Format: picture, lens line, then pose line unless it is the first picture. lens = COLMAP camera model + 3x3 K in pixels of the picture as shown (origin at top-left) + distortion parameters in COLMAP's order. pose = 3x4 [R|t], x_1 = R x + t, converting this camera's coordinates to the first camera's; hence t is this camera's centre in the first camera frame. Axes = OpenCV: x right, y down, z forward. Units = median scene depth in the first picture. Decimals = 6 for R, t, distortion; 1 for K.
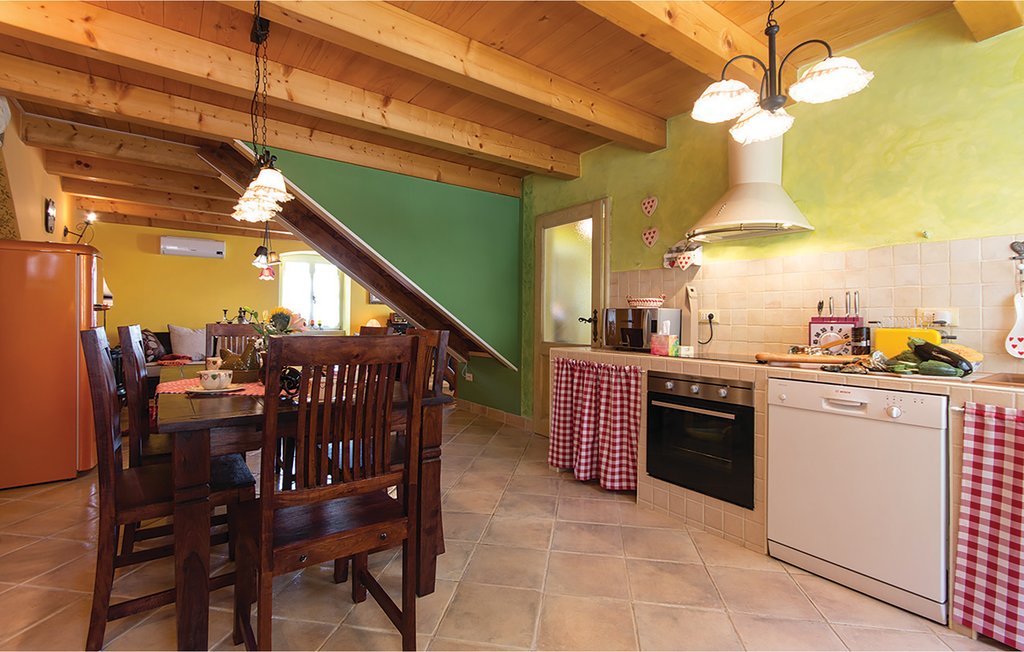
lens RADIAL K [[475.8, 0, 508.2], [0, 475.8, 323.9], [0, 0, 1]] dist [0.003375, 0.000309]
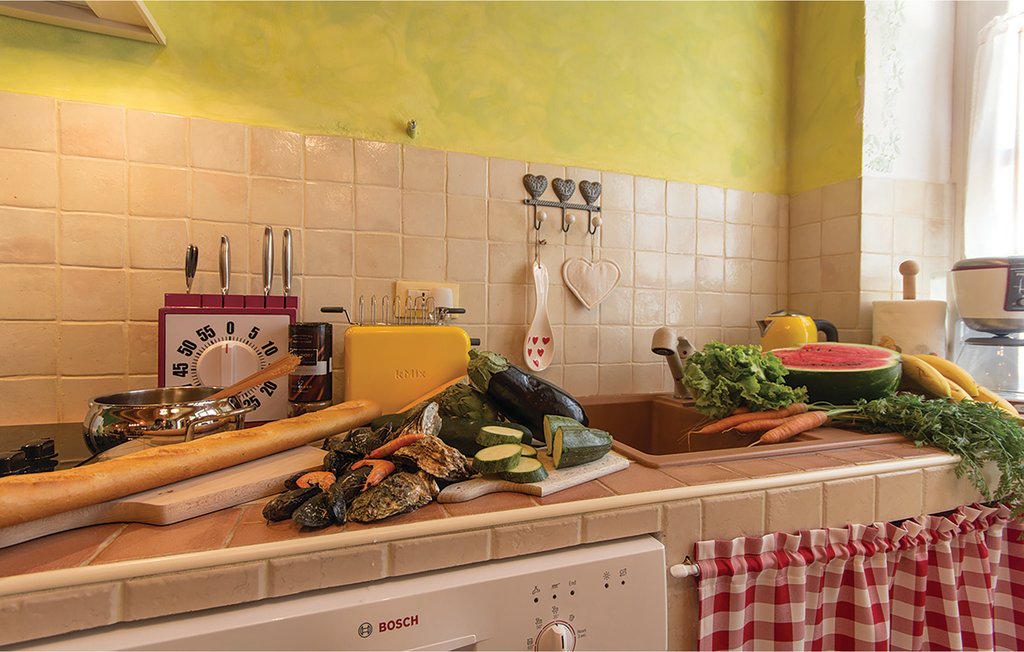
lens RADIAL K [[478.6, 0, 508.6], [0, 478.6, 314.0], [0, 0, 1]] dist [0.002882, 0.000372]
pose [[0.283408, -0.005559, 0.958983, 0.421328], [-0.001696, 0.999979, 0.006298, -0.002978], [-0.958998, -0.003412, 0.283392, 0.739290]]
